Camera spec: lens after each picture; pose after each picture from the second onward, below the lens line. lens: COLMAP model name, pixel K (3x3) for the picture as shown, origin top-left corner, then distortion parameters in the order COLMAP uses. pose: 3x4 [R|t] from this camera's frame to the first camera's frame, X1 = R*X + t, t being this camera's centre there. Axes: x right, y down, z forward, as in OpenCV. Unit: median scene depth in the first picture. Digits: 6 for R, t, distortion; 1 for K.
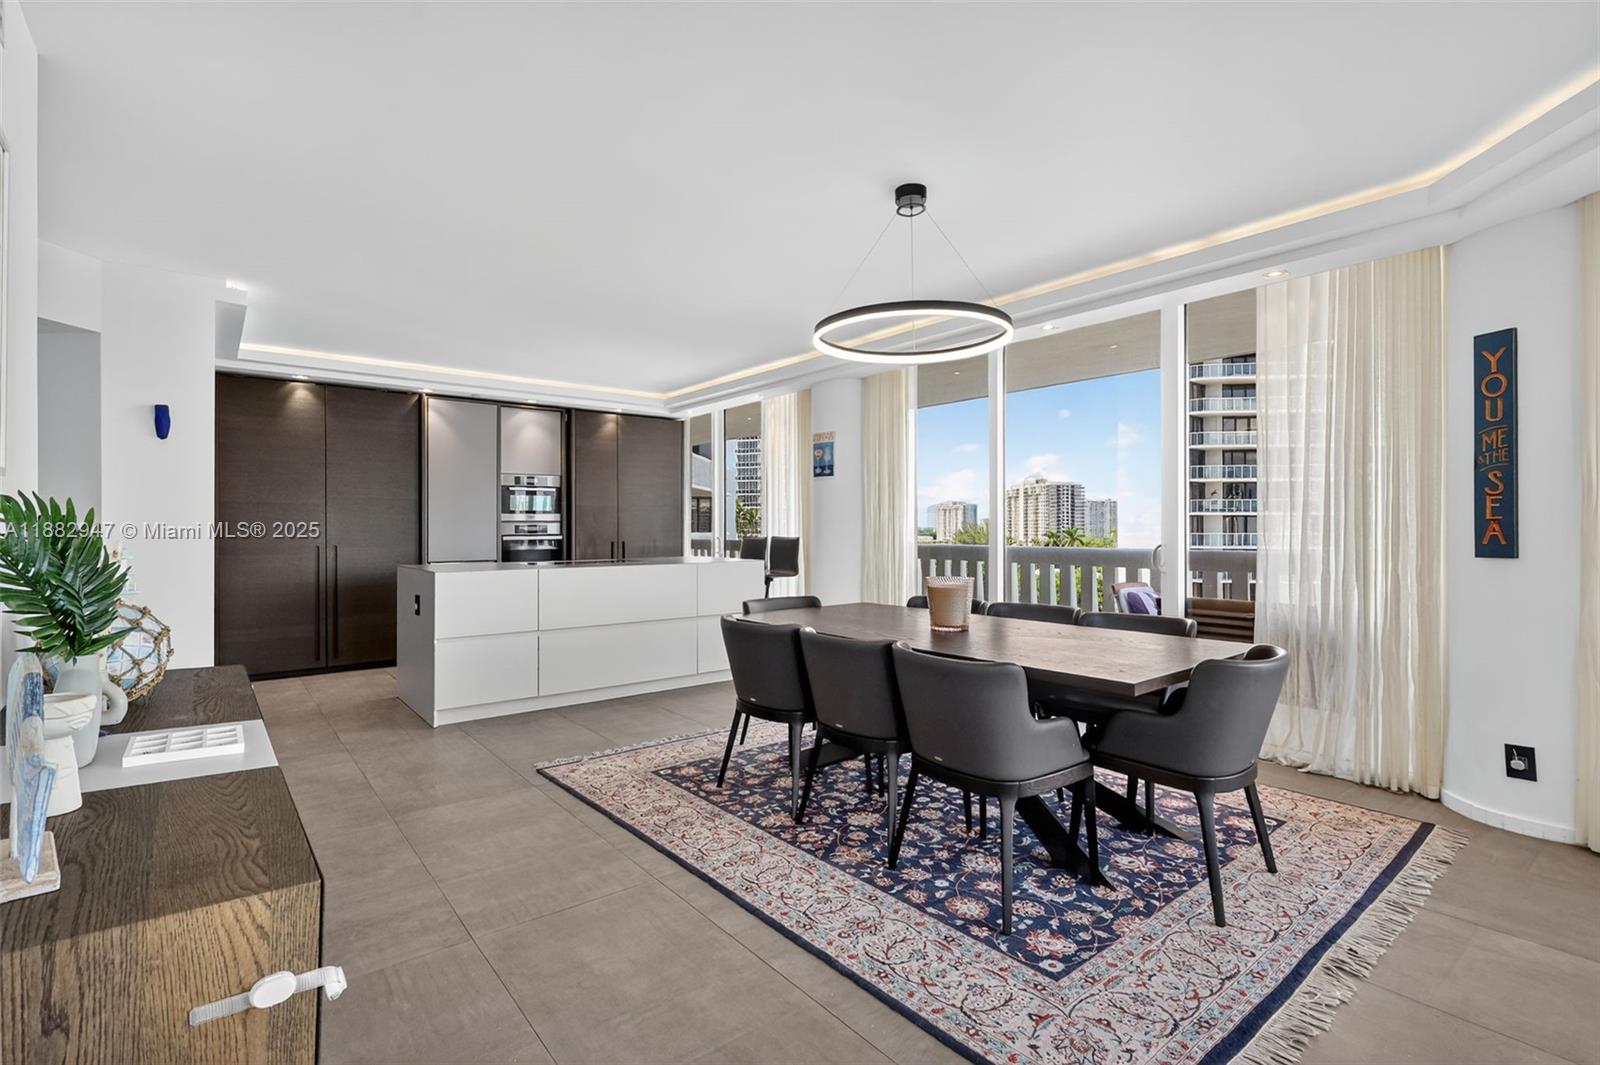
lens RADIAL K [[747.3, 0, 793.6], [0, 747.3, 528.6], [0, 0, 1]] dist [0.000851, 0.000564]
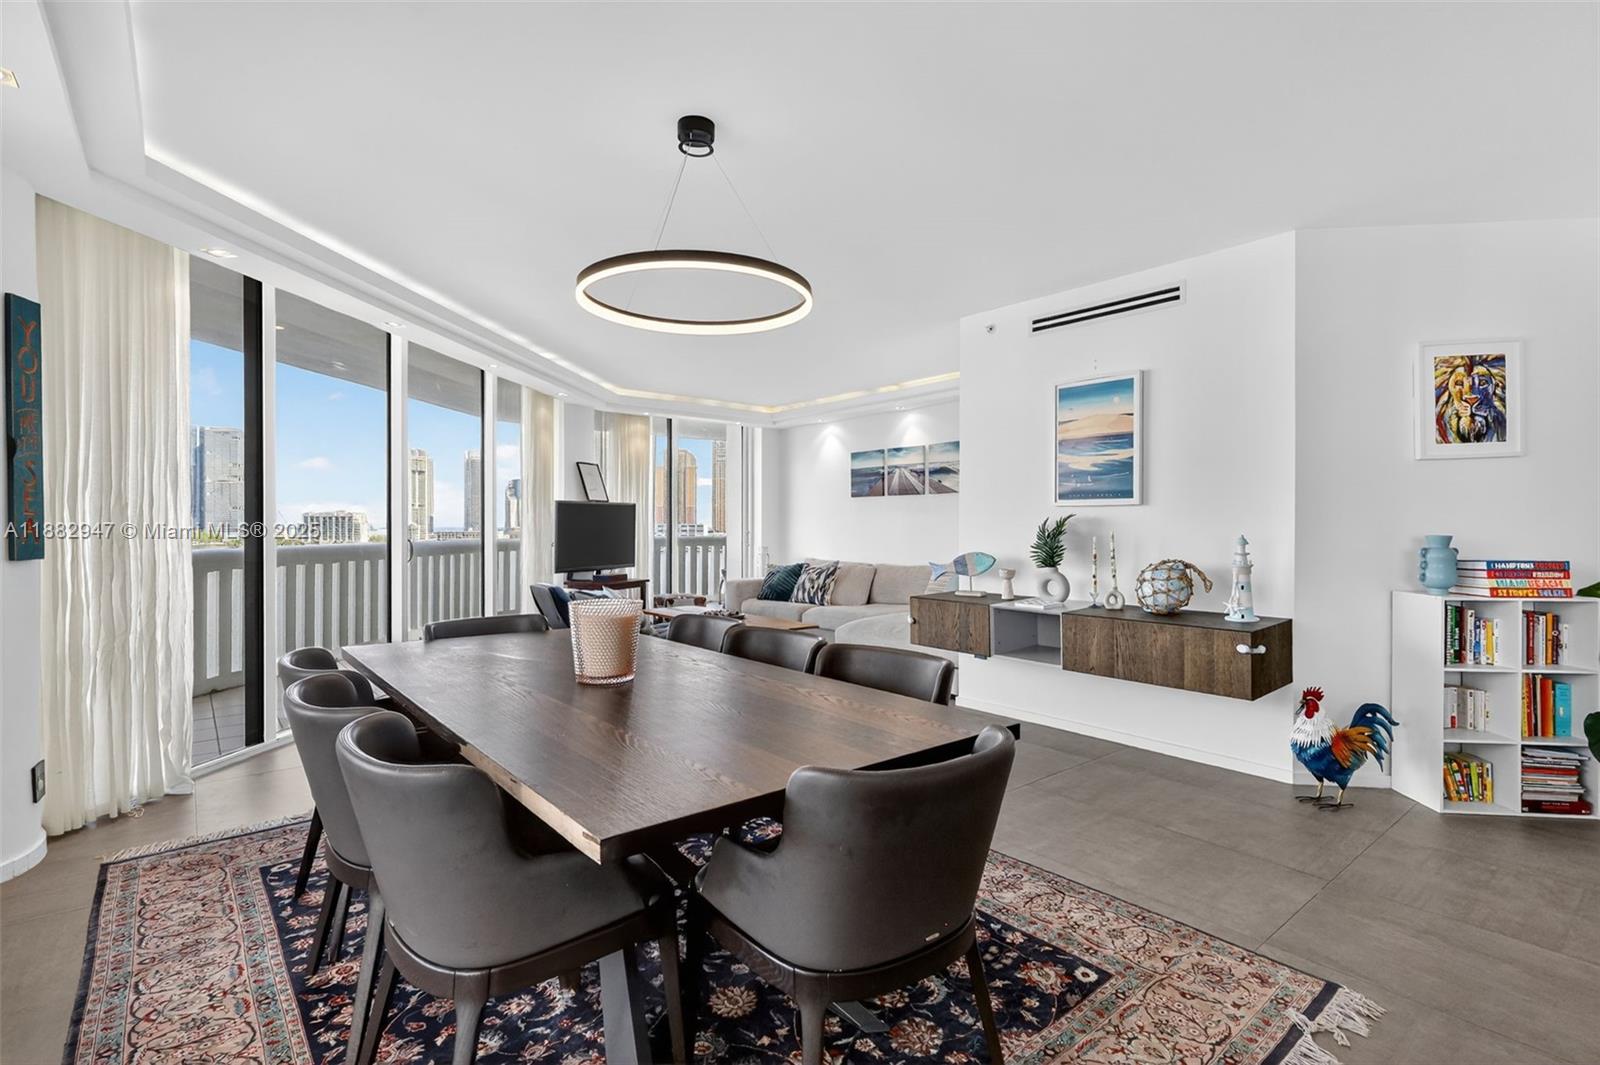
lens RADIAL K [[751.1, 0, 791.1], [0, 751.1, 532.6], [0, 0, 1]] dist [-0.000987, 0.000561]
pose [[-0.999980, 0.000379, -0.006369, 0.052987], [0.000313, 0.999947, 0.010296, -0.001965], [0.006373, 0.010294, -0.999927, 1.788177]]
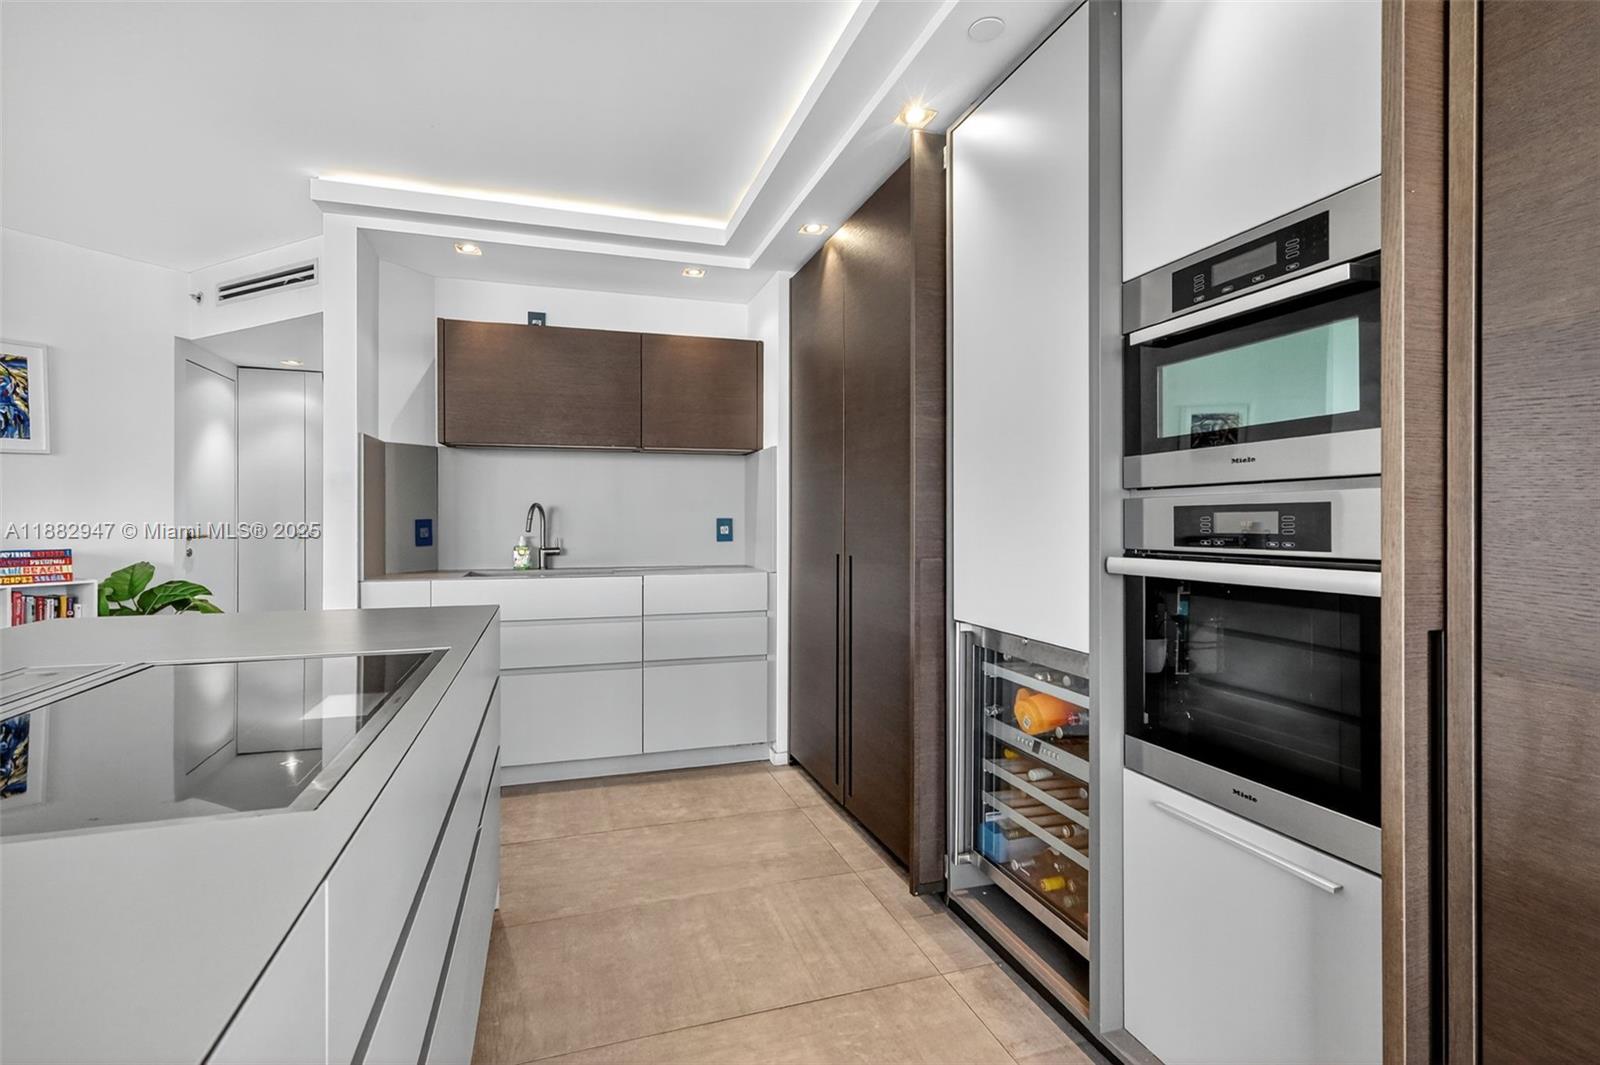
lens RADIAL K [[748.2, 0, 791.8], [0, 748.2, 523.0], [0, 0, 1]] dist [-0.000136, 0.000780]
pose [[-0.359812, 0.002952, -0.933020, -0.316780], [-0.003257, 0.999985, 0.004420, -0.001345], [0.933019, 0.004630, -0.359797, 2.213270]]
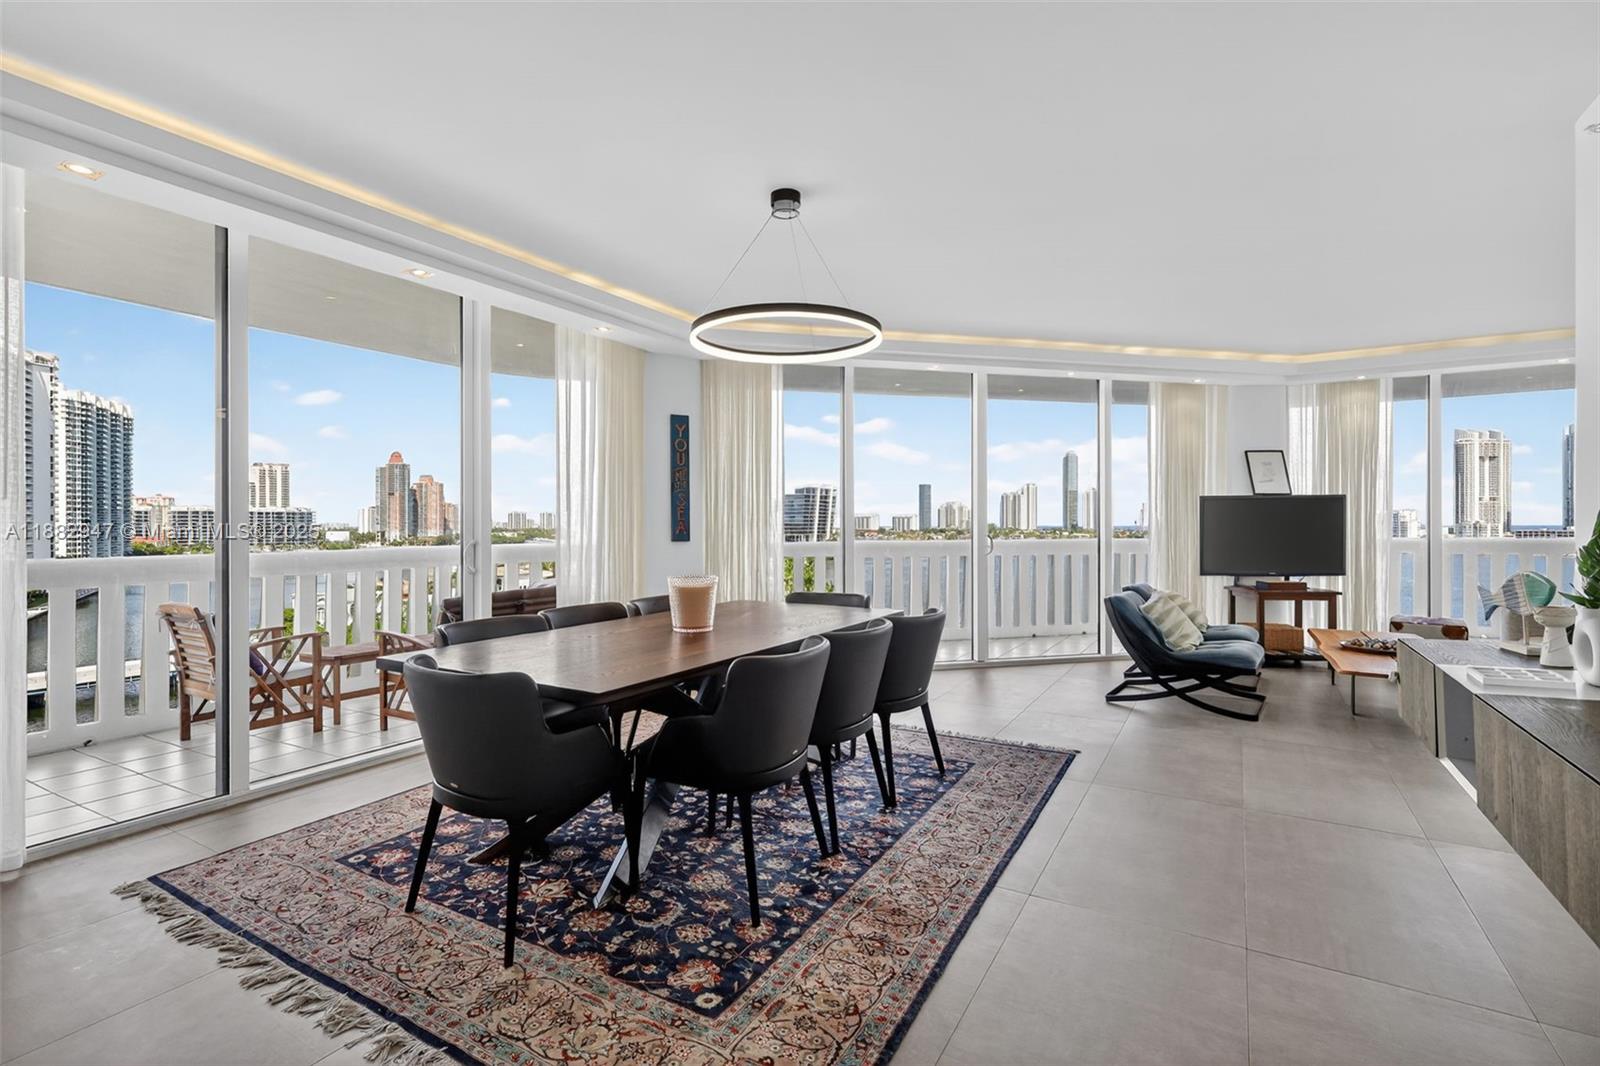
lens RADIAL K [[738.7, 0, 796.0], [0, 738.7, 530.9], [0, 0, 1]] dist [0.001200, -0.000105]
pose [[-0.352537, -0.006415, 0.935776, -0.770900], [0.003768, 0.999959, 0.008274, -0.000075], [-0.935790, 0.006443, -0.352498, 1.299563]]
